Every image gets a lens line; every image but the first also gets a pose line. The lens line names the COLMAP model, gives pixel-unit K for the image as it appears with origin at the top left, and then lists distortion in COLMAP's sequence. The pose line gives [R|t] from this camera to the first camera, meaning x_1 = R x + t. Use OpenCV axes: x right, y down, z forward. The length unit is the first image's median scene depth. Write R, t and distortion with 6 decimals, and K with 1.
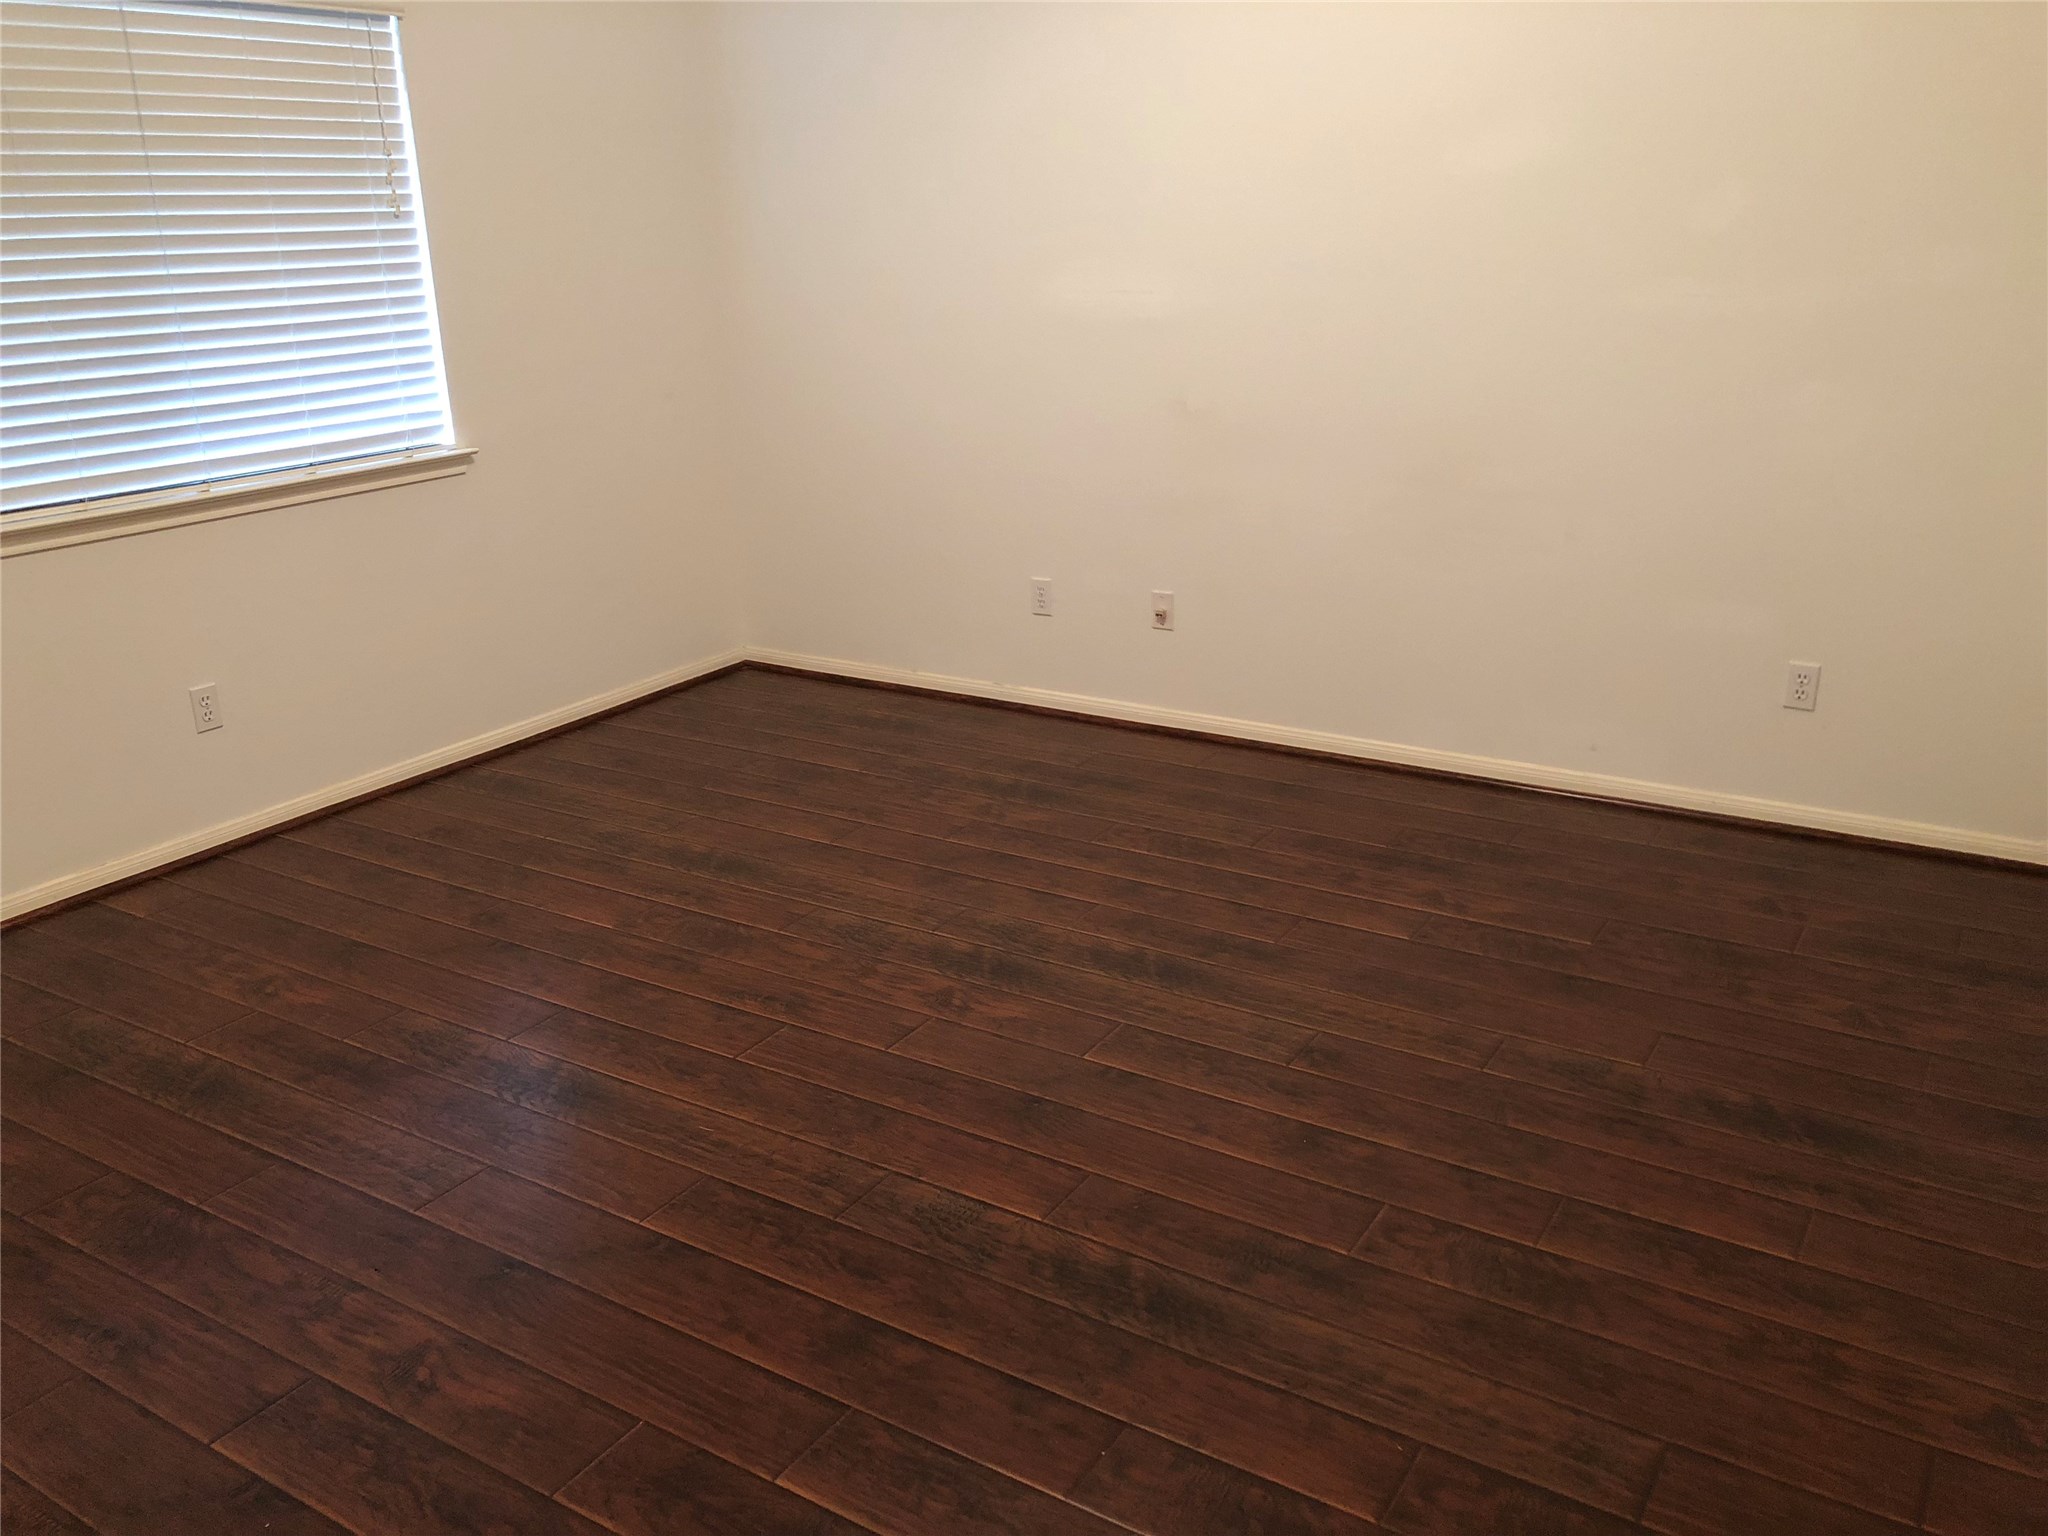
lens RADIAL K [[1701.3, 0, 1024.9], [0, 1701.3, 768.0], [0, 0, 1]] dist [0.050260, -0.040161]
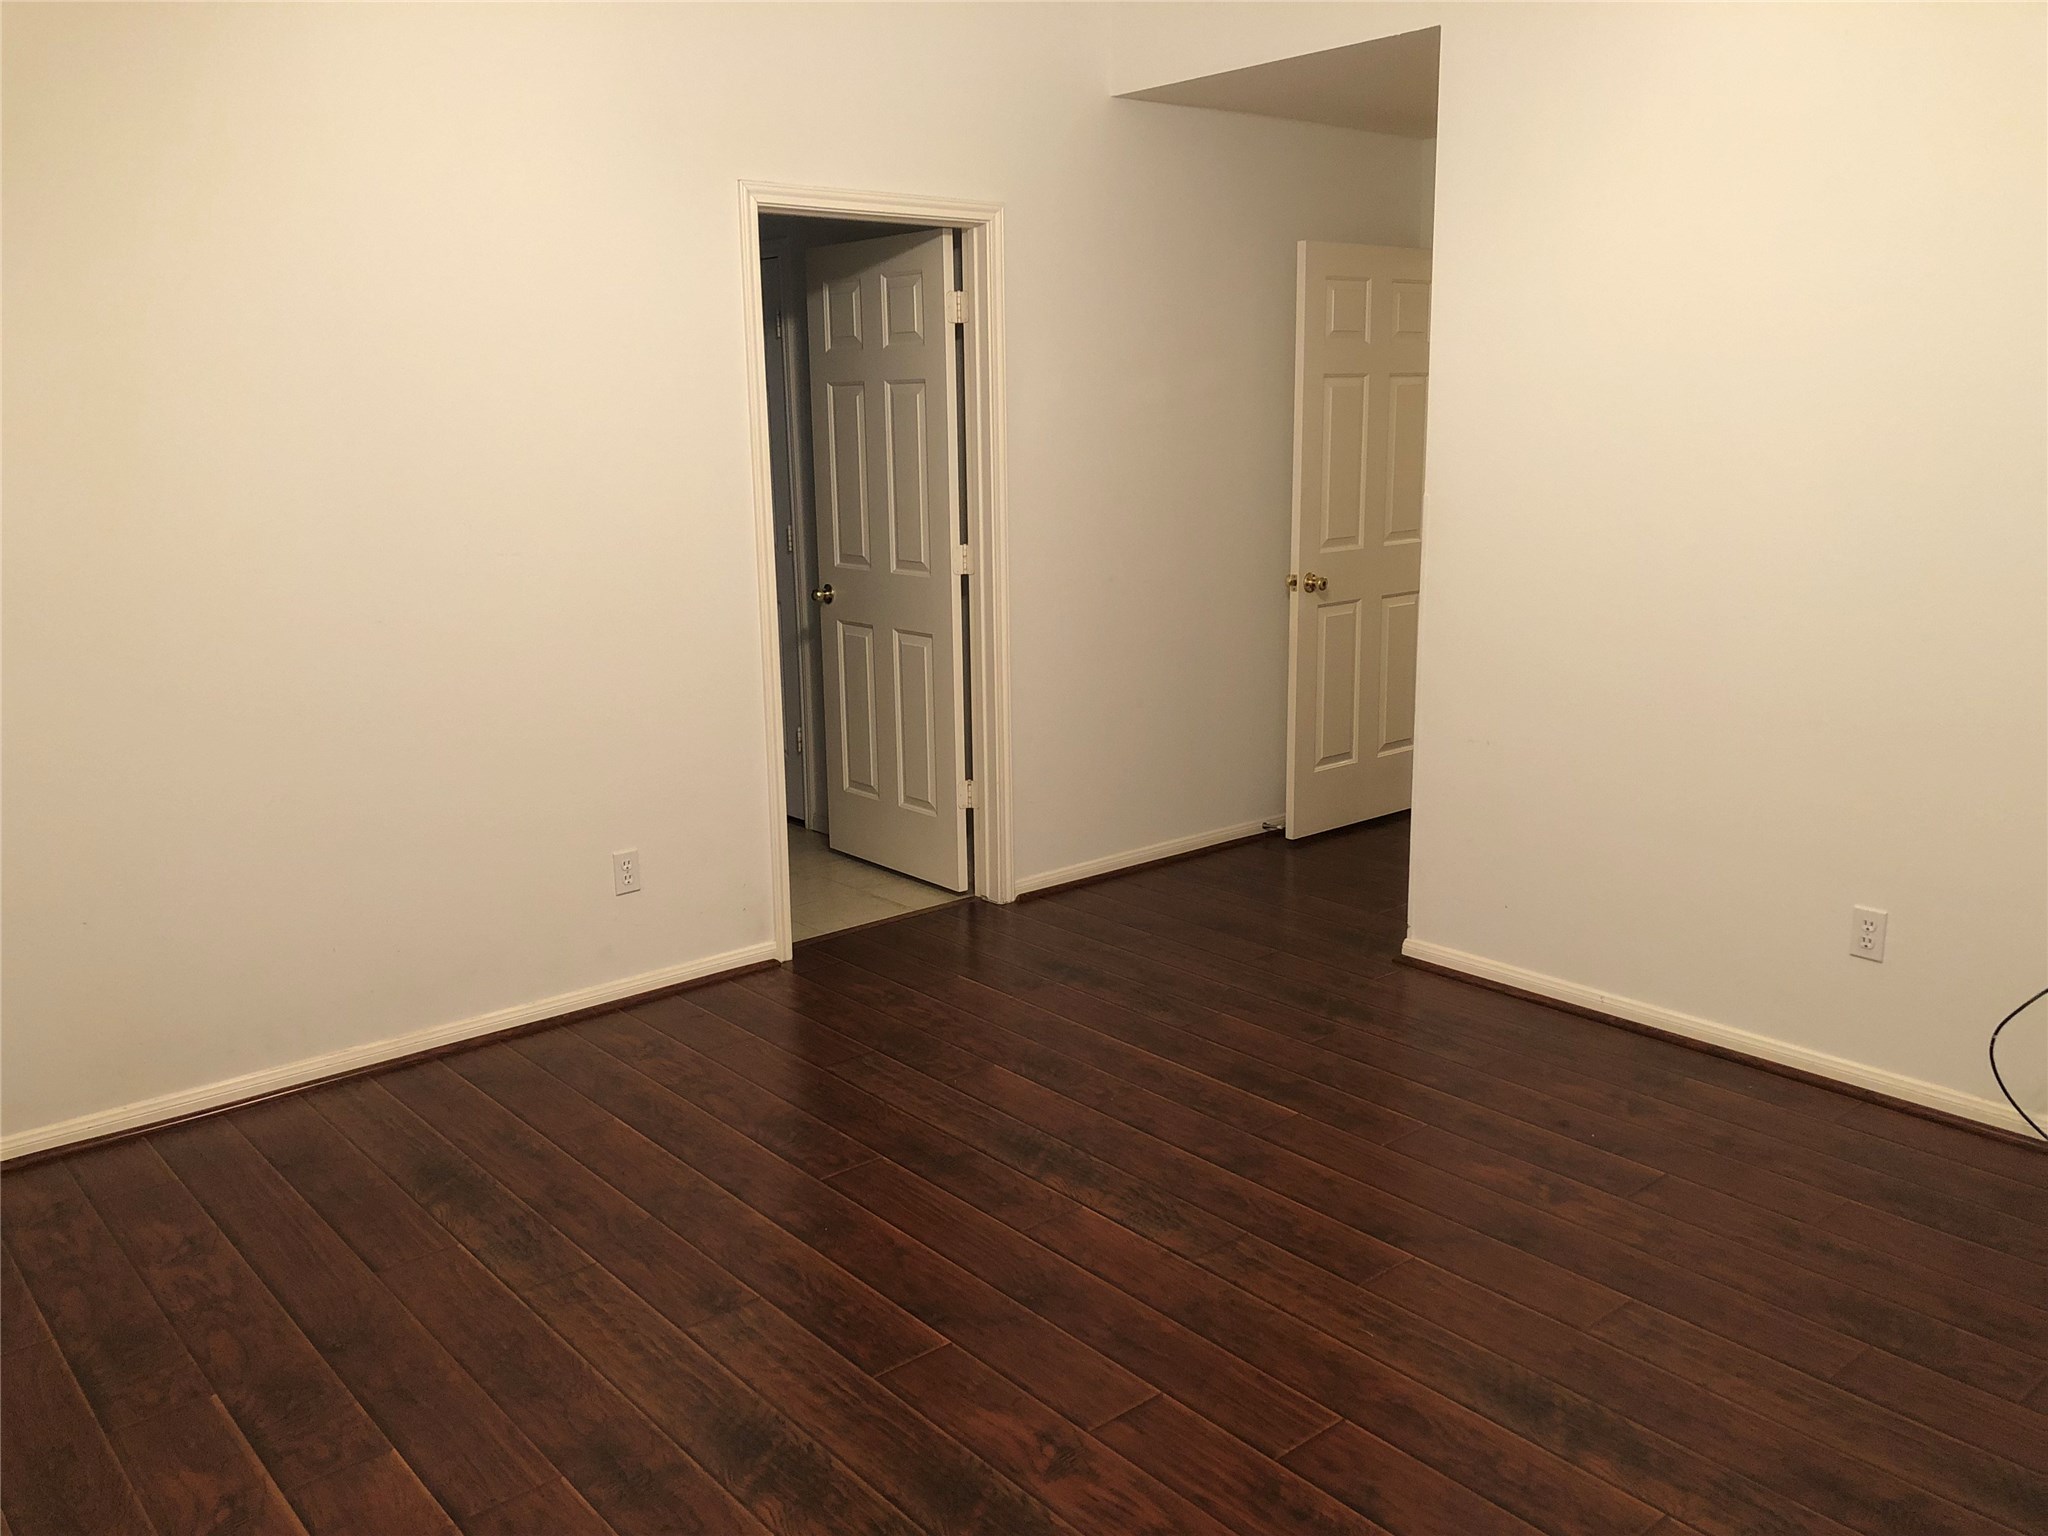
lens RADIAL K [[1701.3, 0, 1024.7], [0, 1701.3, 767.7], [0, 0, 1]] dist [0.050260, -0.040161]
pose [[-0.954040, -0.023226, 0.298779, -0.294143], [0.130809, 0.864726, 0.484910, -0.580281], [-0.269625, 0.501706, -0.821945, 1.750890]]
